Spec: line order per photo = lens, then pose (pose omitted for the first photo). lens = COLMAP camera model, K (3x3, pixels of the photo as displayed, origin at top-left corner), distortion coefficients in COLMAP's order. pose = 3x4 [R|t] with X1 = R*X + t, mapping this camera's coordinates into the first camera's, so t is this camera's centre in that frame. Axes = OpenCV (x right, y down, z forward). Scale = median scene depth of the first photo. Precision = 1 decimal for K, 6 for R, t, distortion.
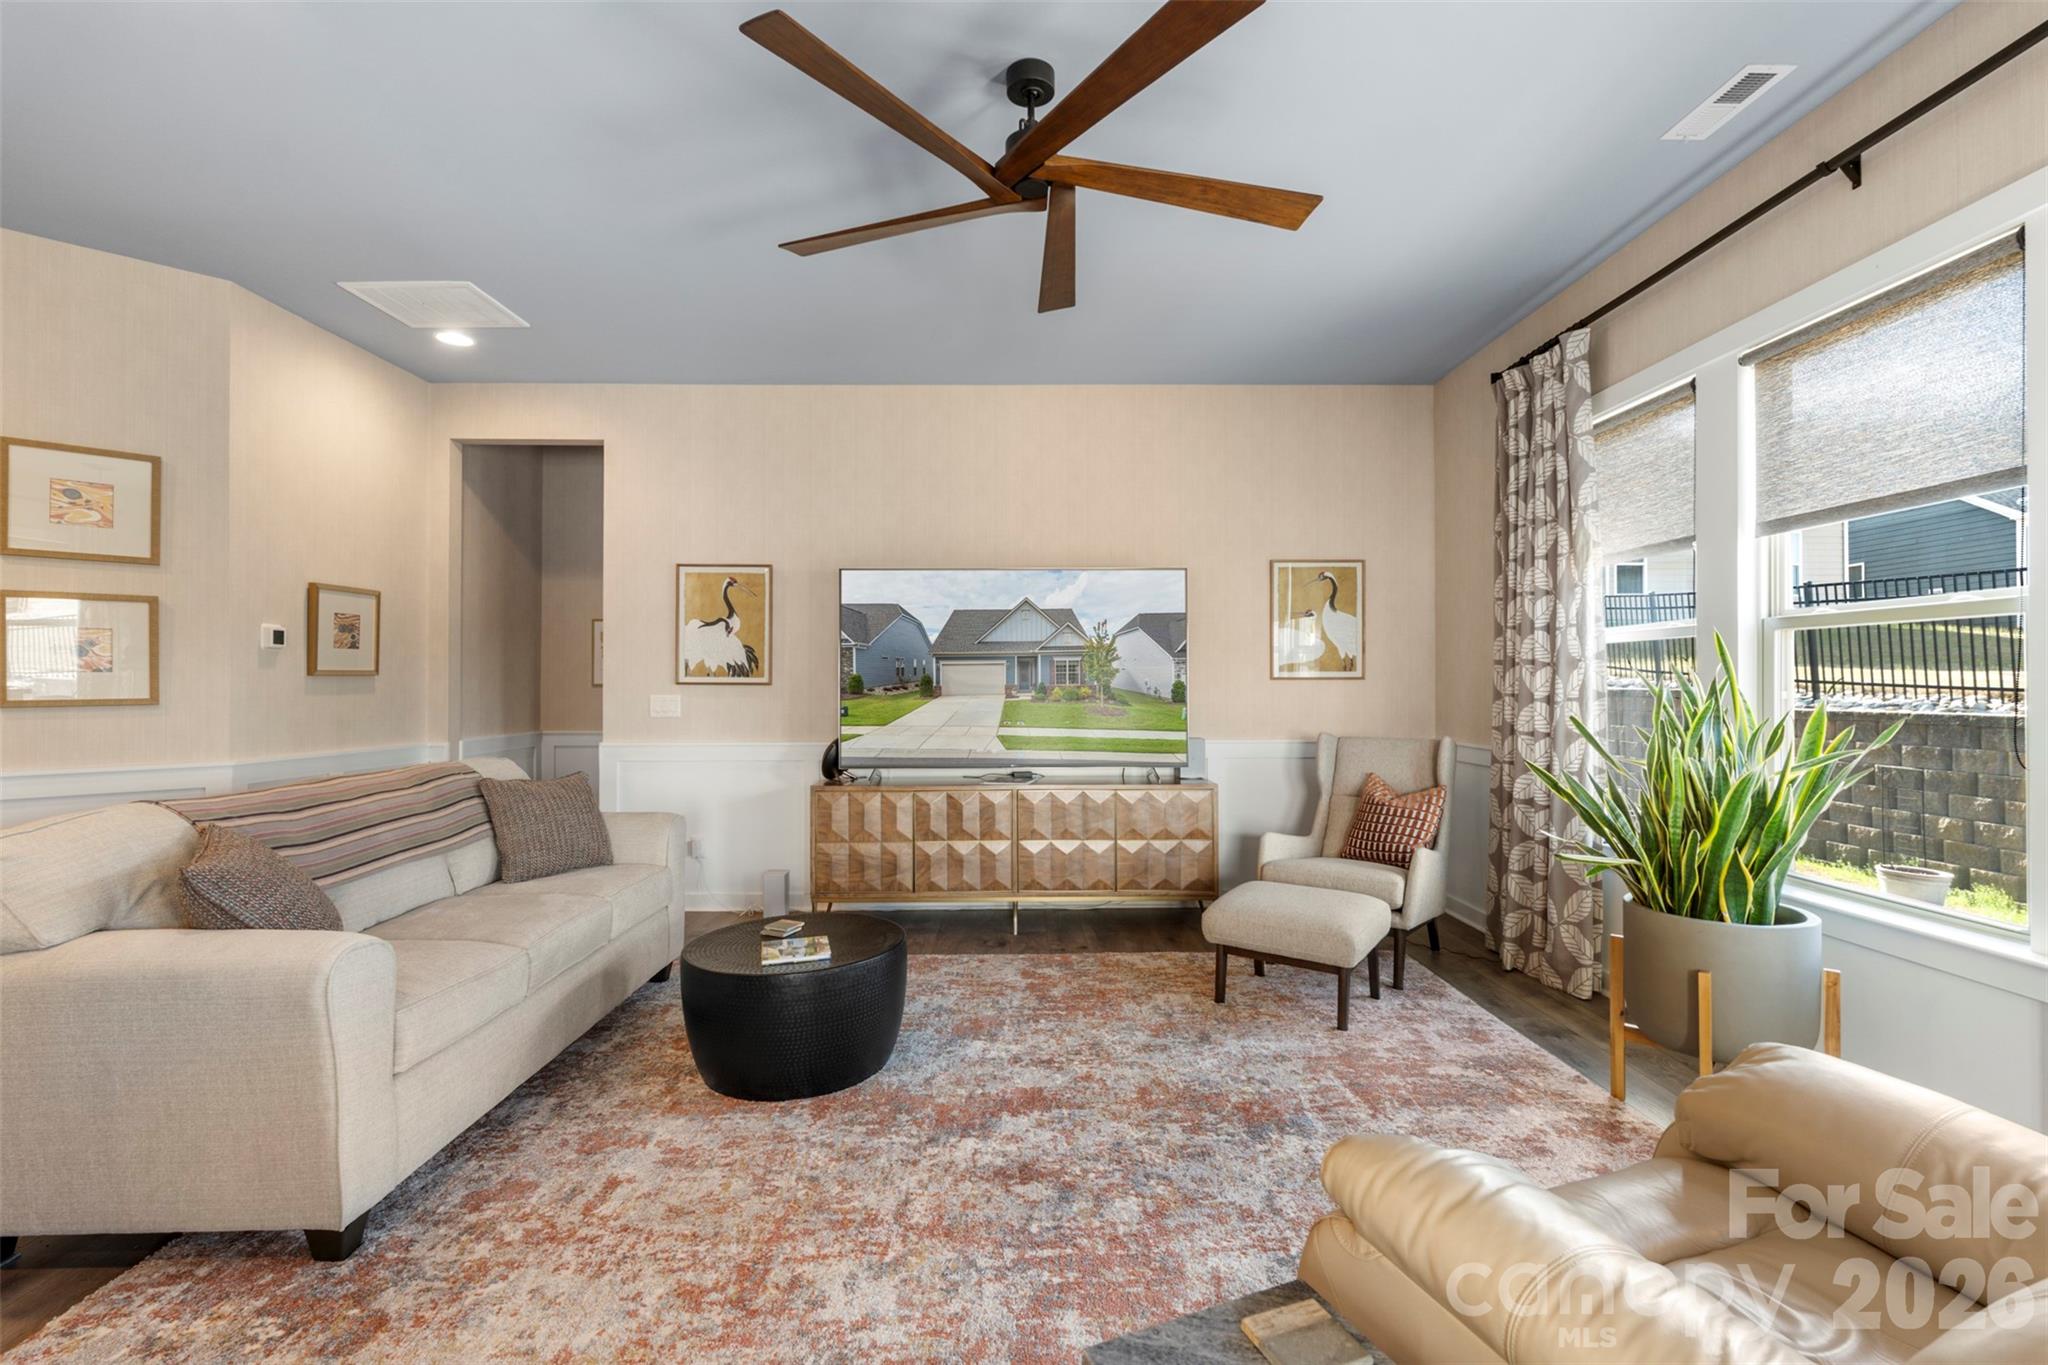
lens RADIAL K [[897.1, 0, 1072.6], [0, 897.1, 714.4], [0, 0, 1]] dist [-0.001677, -0.000829]
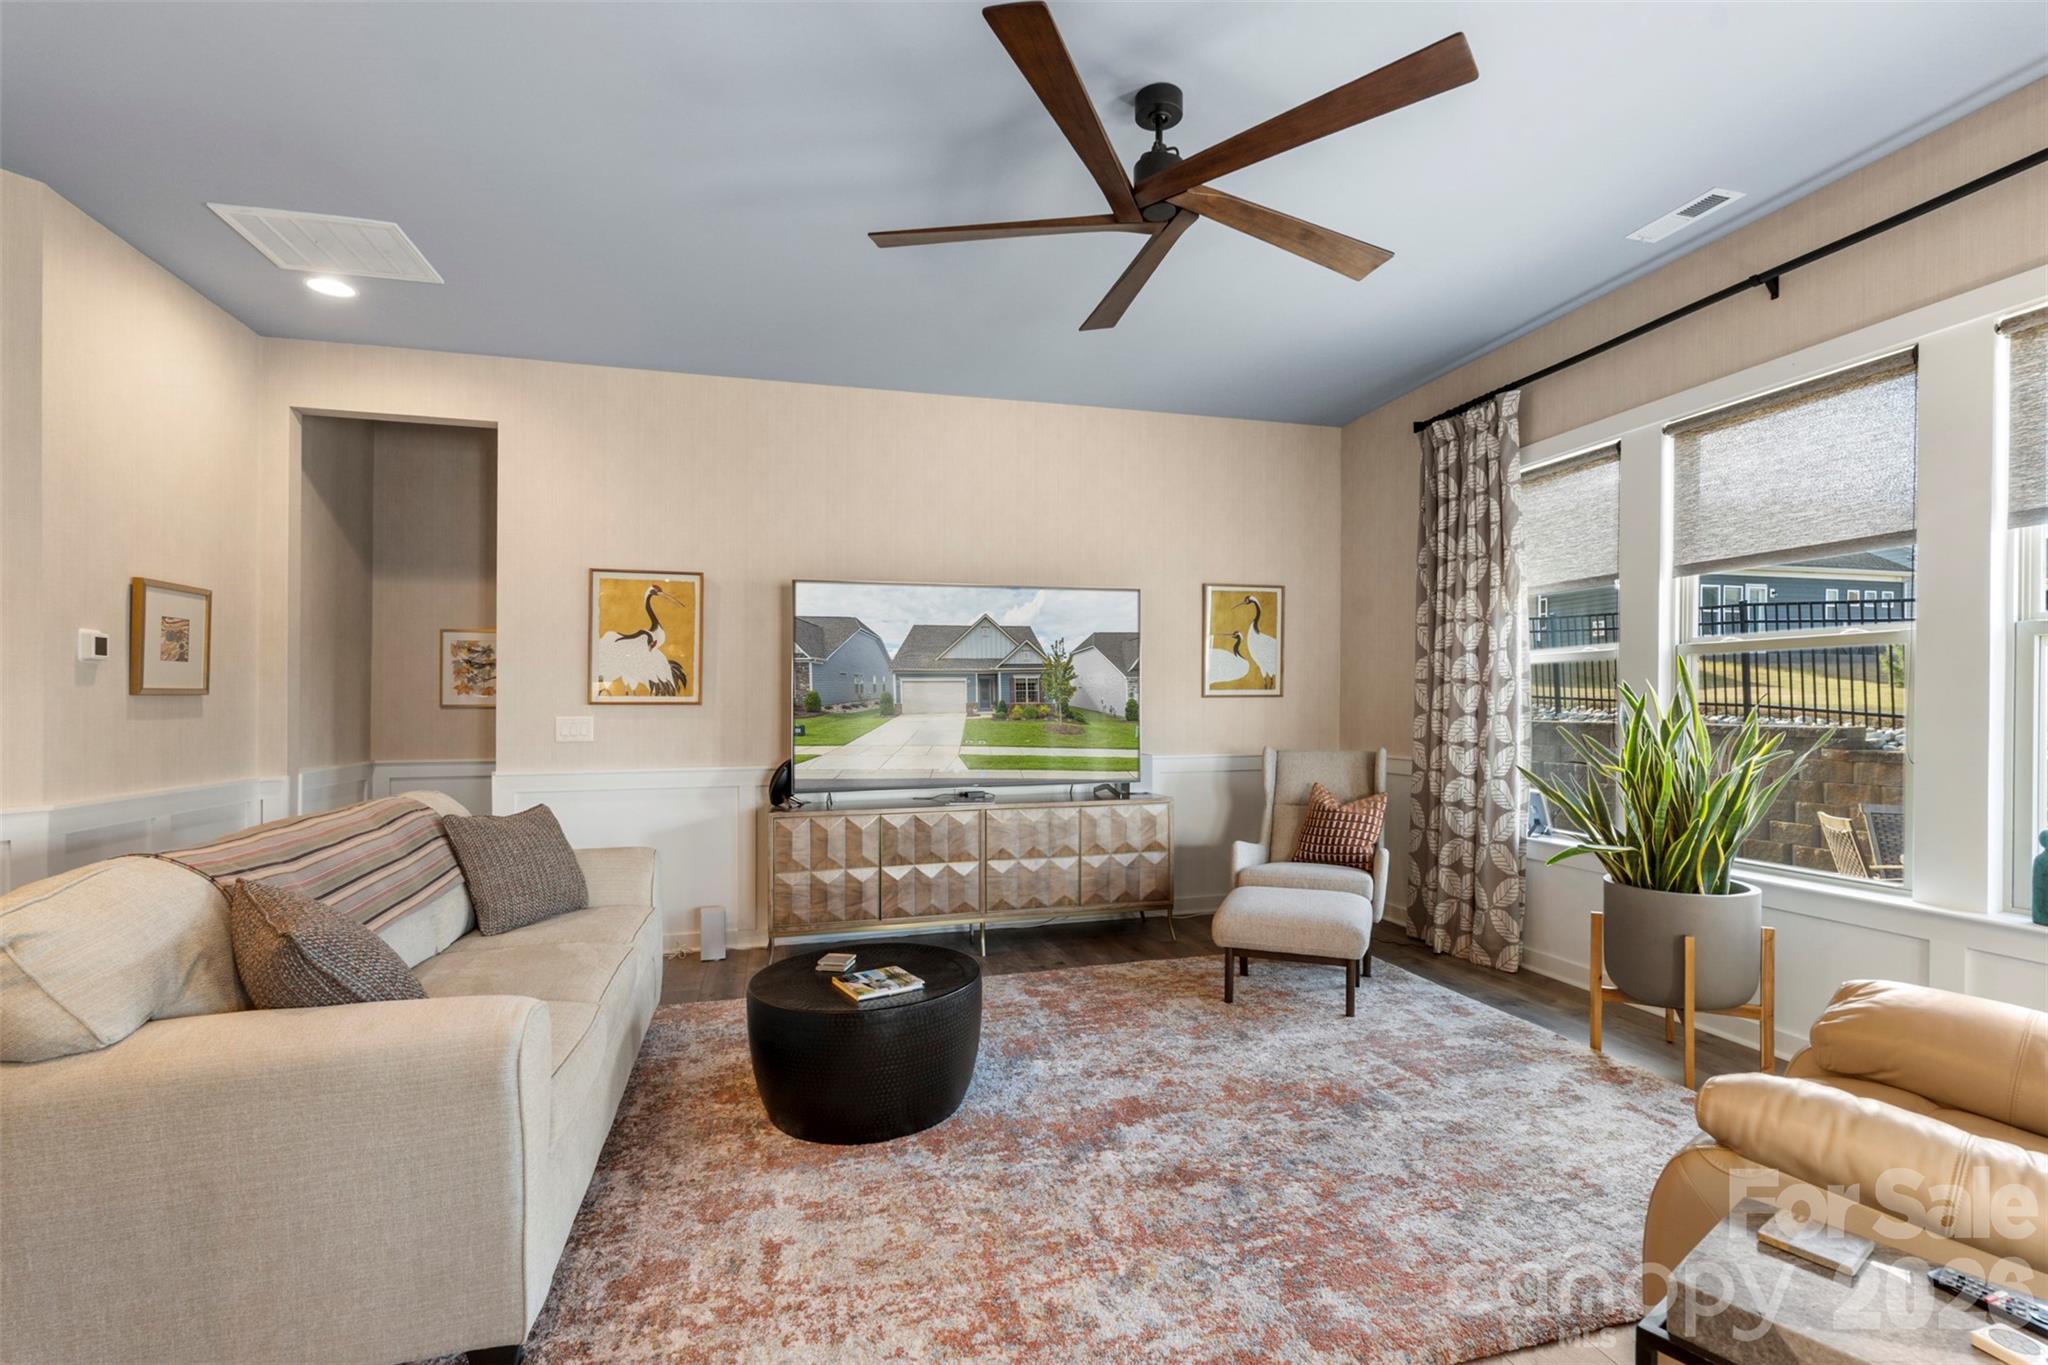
lens RADIAL K [[897.1, 0, 1075.4], [0, 897.1, 744.6], [0, 0, 1]] dist [-0.001677, -0.000829]
pose [[0.967728, -0.015923, 0.251495, -0.295264], [0.012914, 0.999824, 0.013612, 0.000712], [-0.251668, -0.009925, 0.967763, 0.027333]]
